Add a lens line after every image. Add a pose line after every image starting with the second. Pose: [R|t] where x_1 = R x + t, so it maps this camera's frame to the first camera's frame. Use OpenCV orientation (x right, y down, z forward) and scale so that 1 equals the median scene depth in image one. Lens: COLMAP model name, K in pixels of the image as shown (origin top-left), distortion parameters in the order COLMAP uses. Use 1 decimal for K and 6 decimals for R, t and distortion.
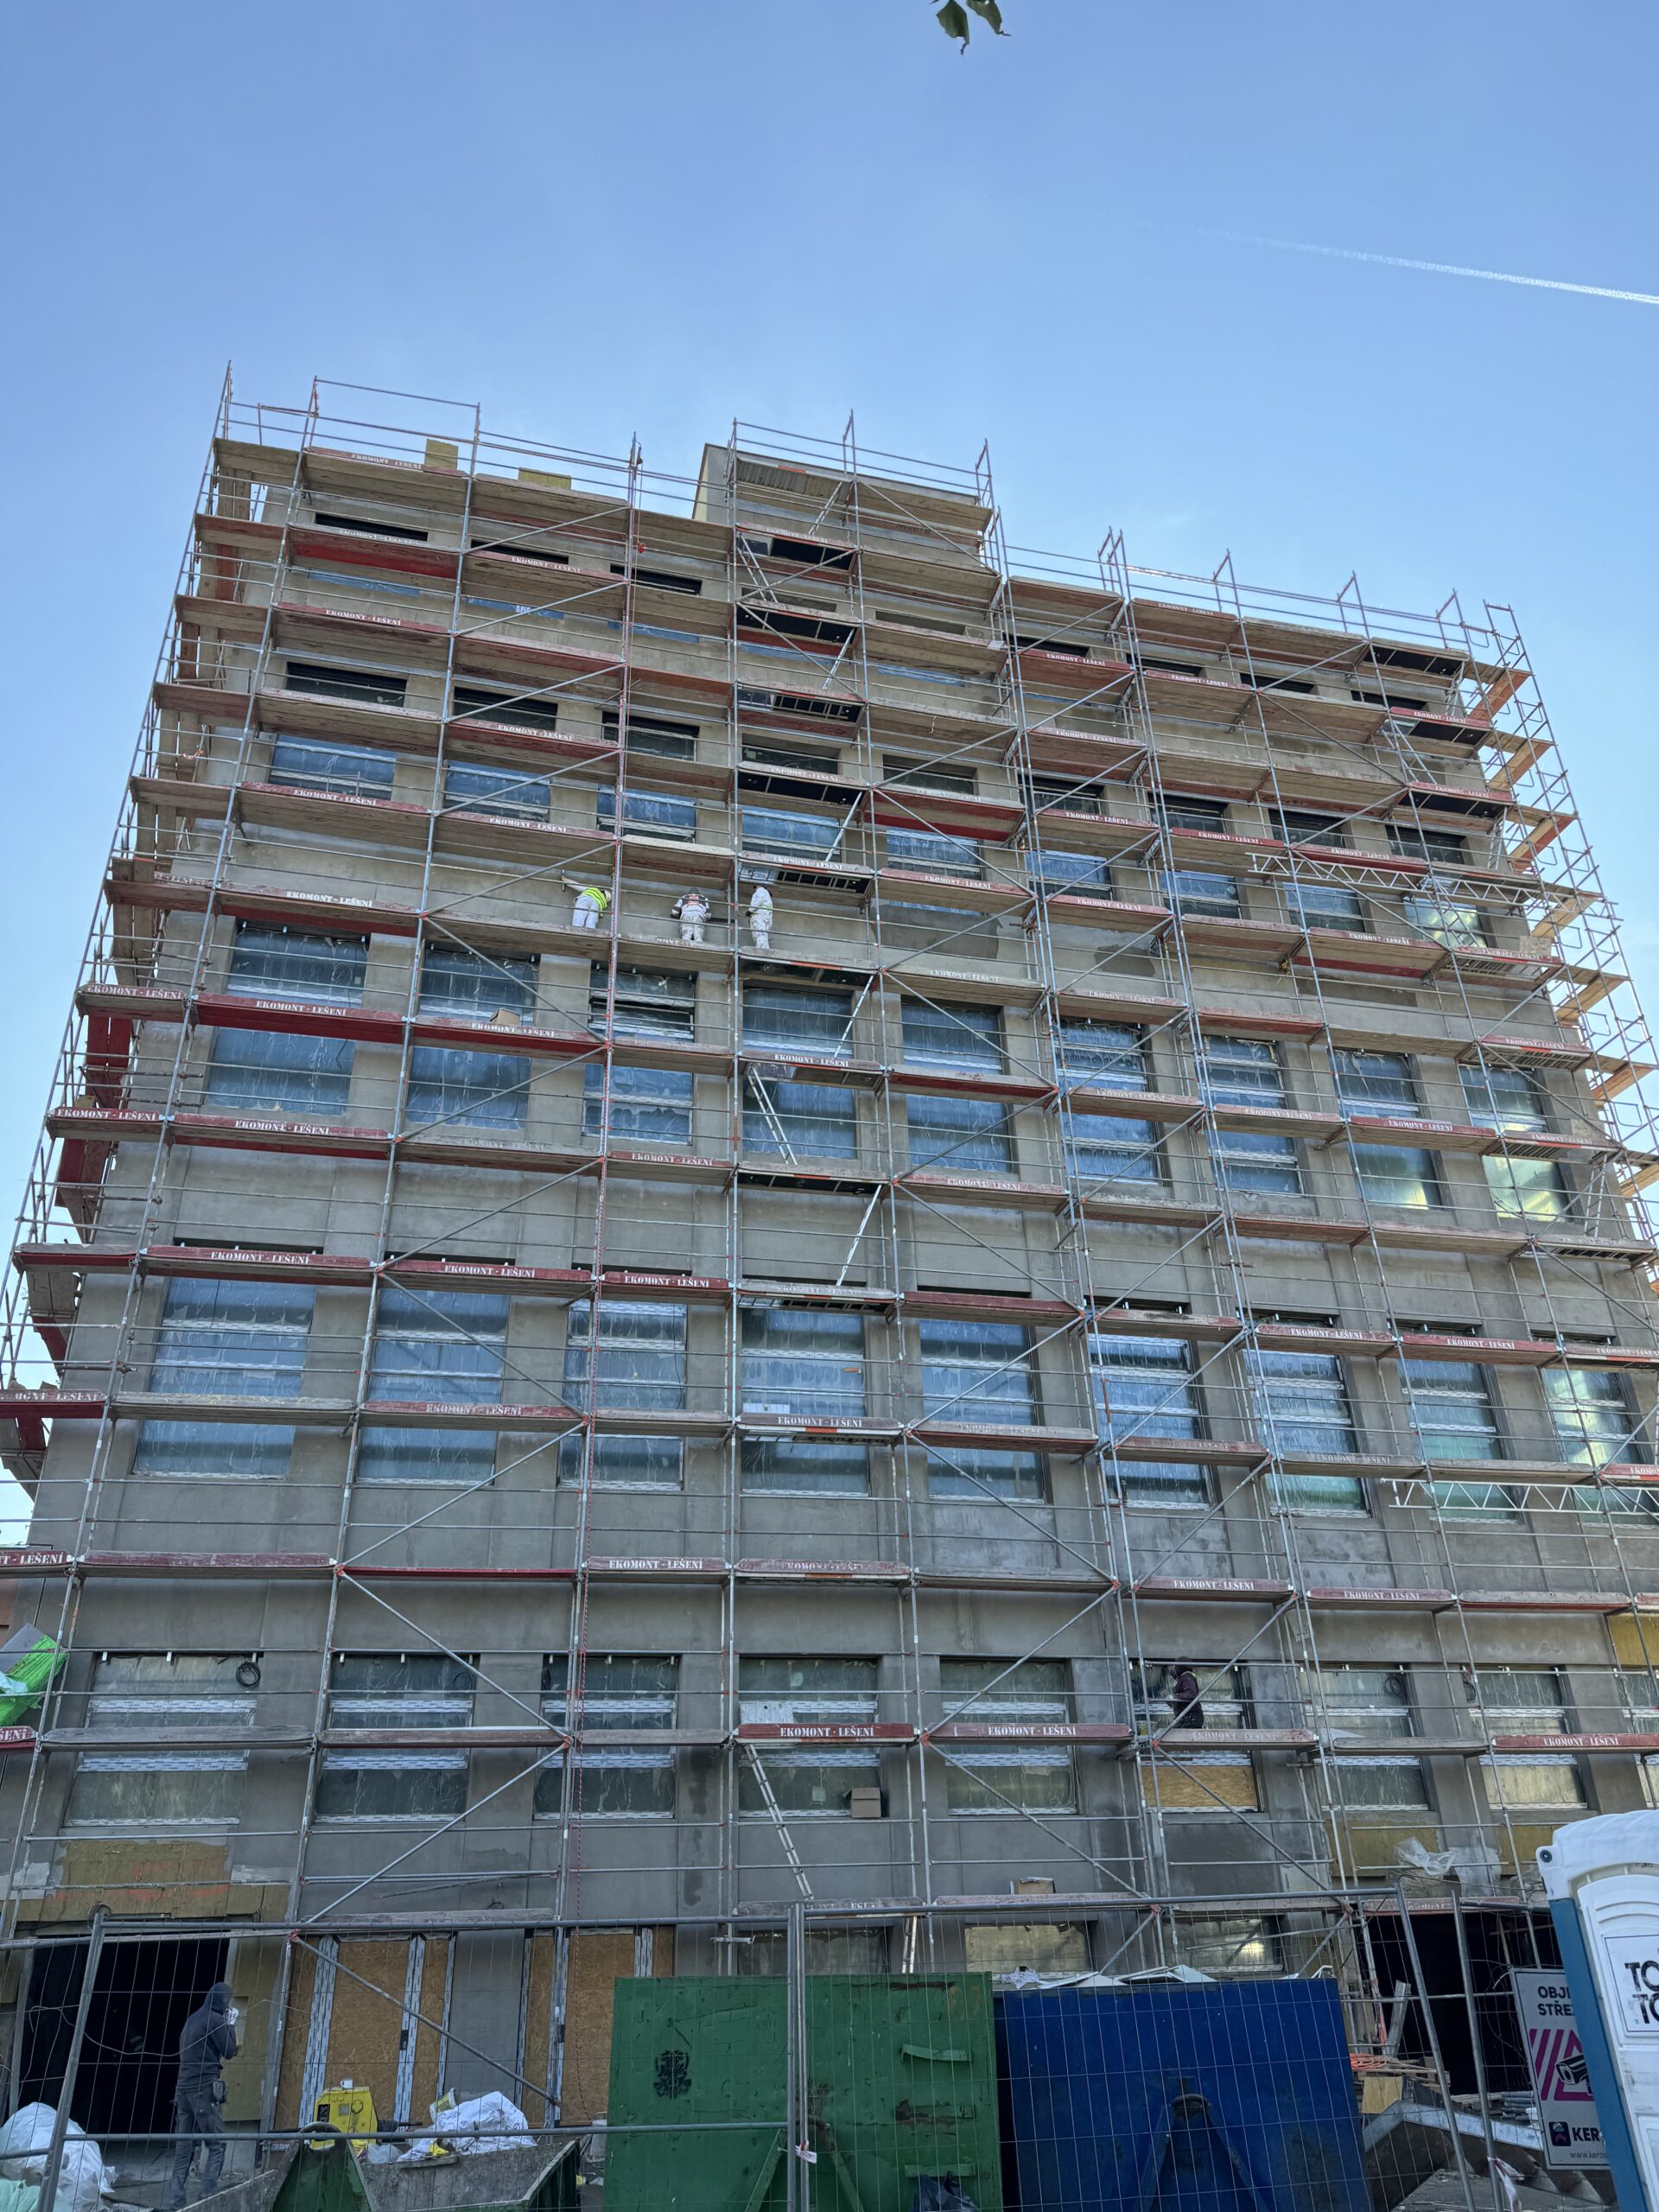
lens RADIAL K [[1538.3, 0, 829.5], [0, 1538.3, 1106.0], [0, 0, 1]] dist [0.191365, -0.302918]
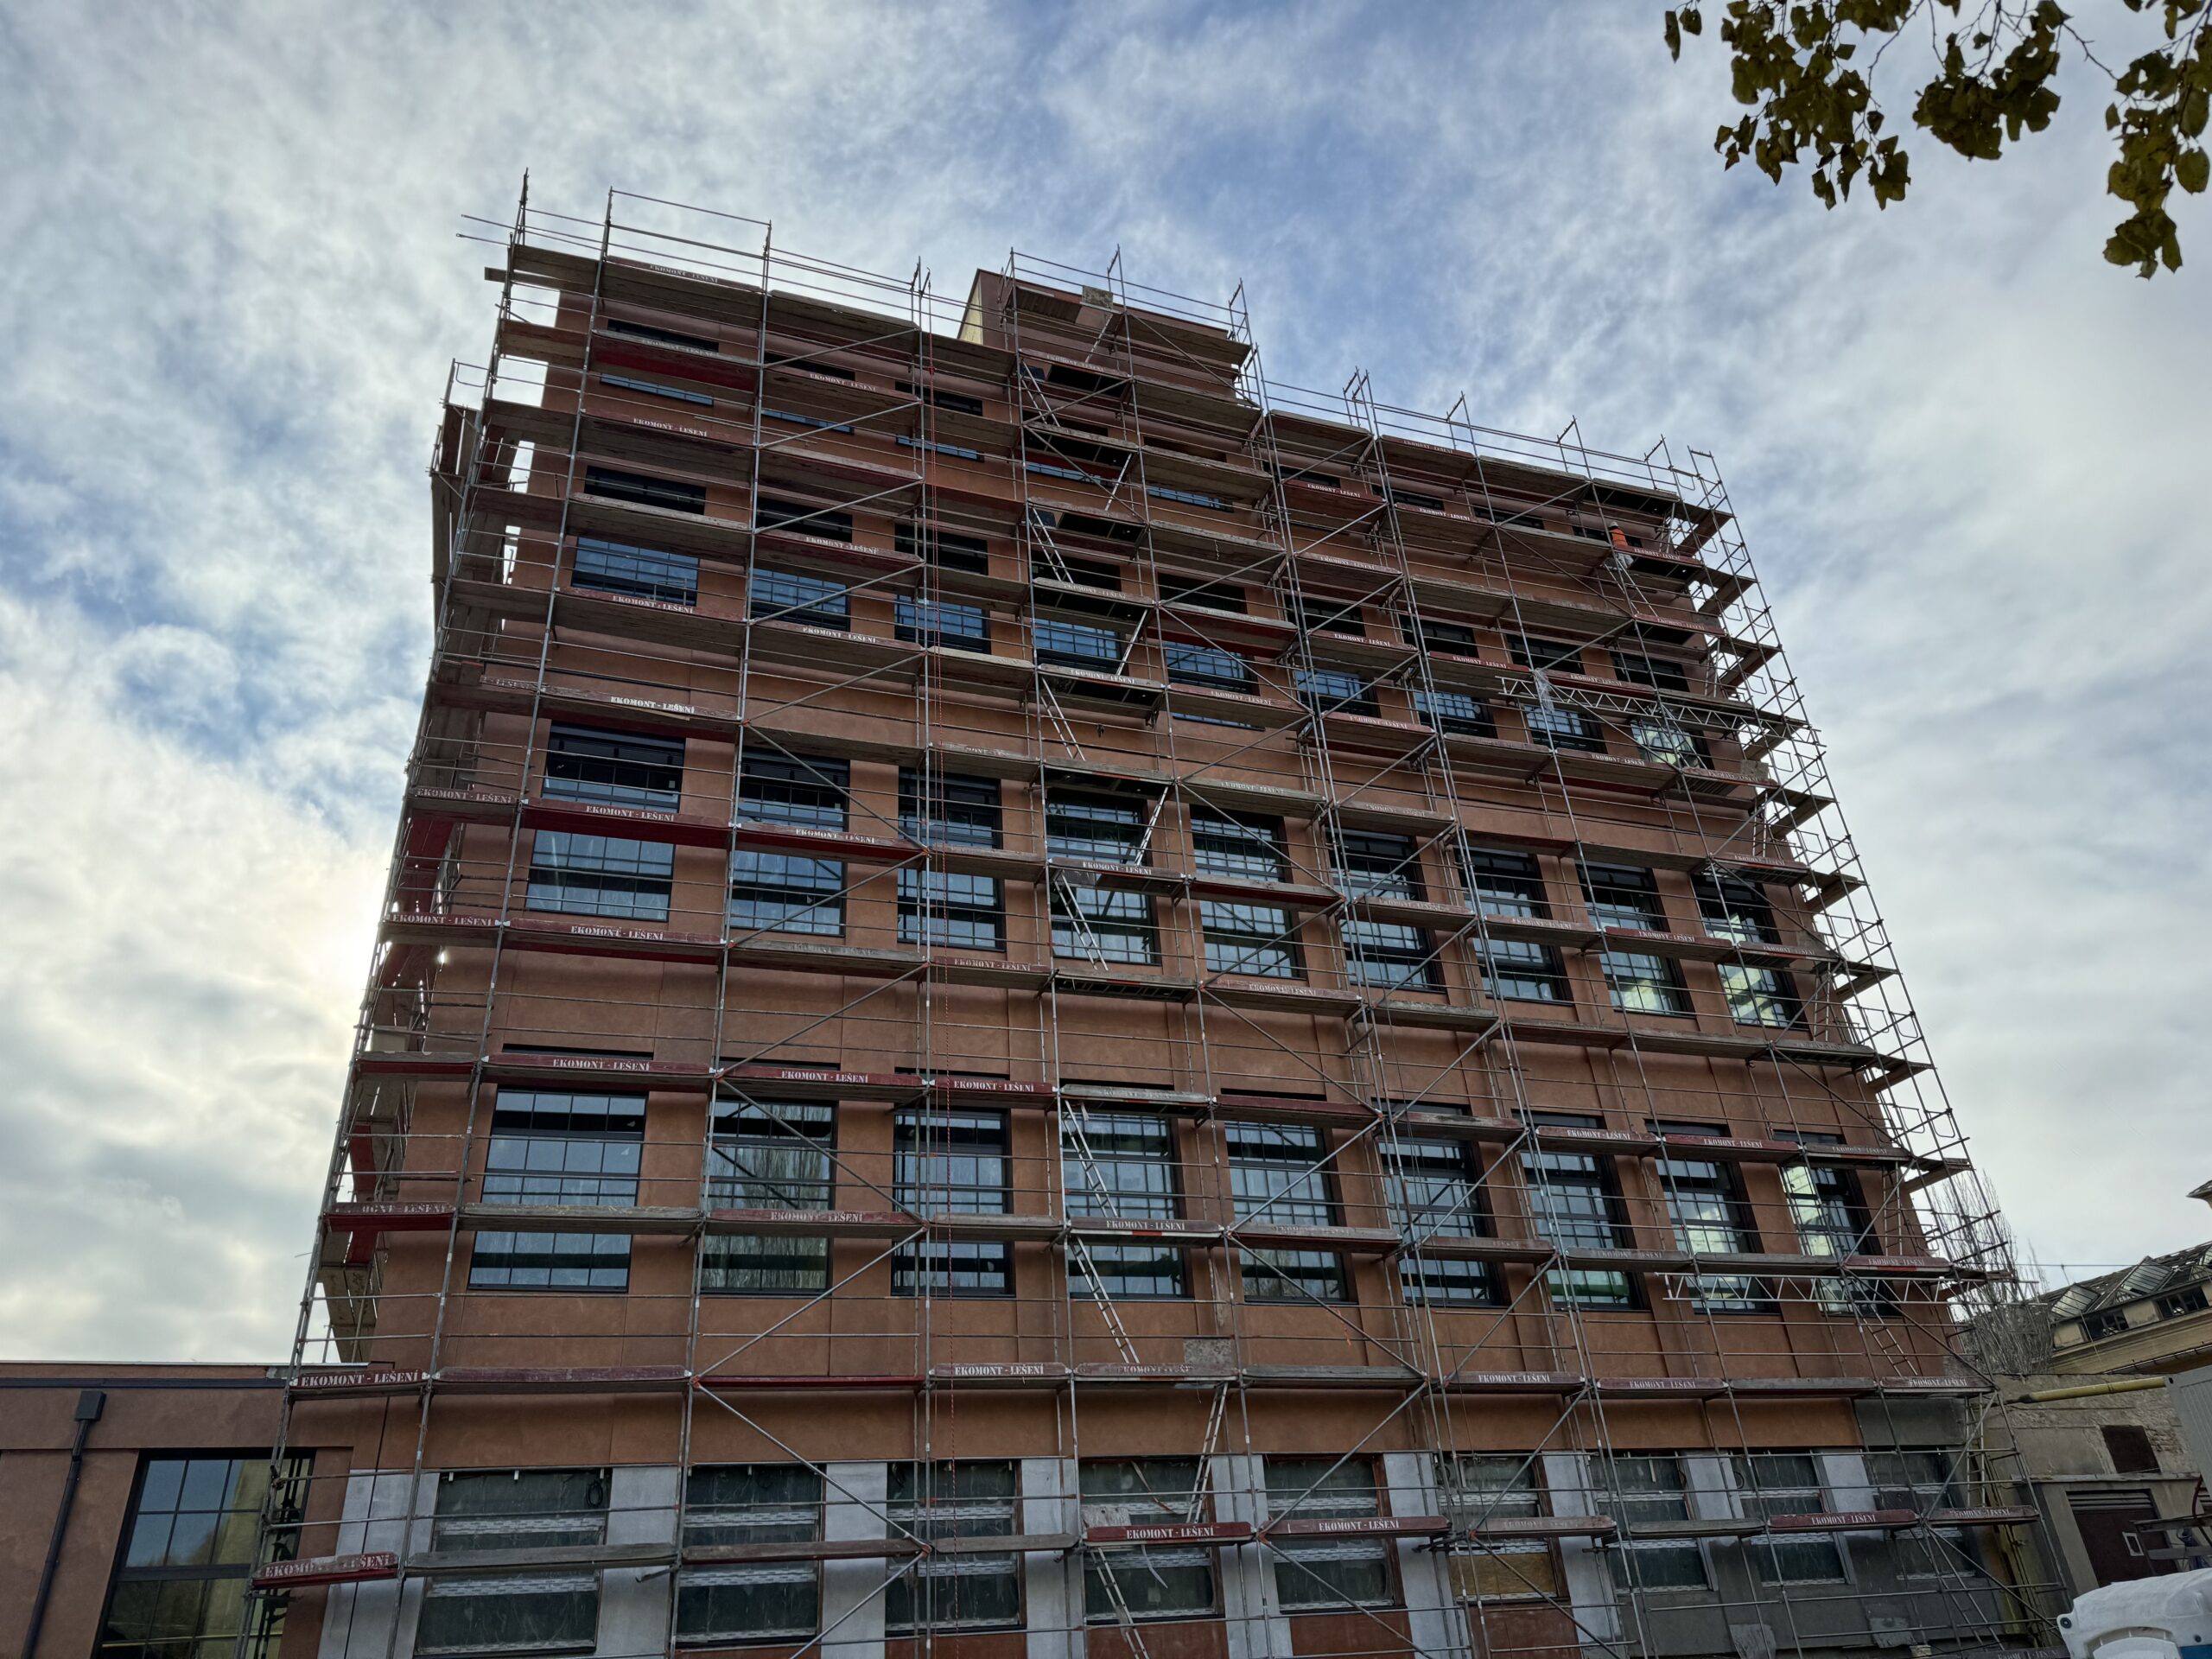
lens RADIAL K [[1538.3, 0, 1106.0], [0, 1538.3, 829.5], [0, 0, 1]] dist [0.191365, -0.302918]
pose [[0.994315, 0.014797, 0.105443, -0.121304], [-0.010426, 0.999068, -0.041882, -0.011694], [-0.105965, 0.040545, 0.993543, -0.024635]]
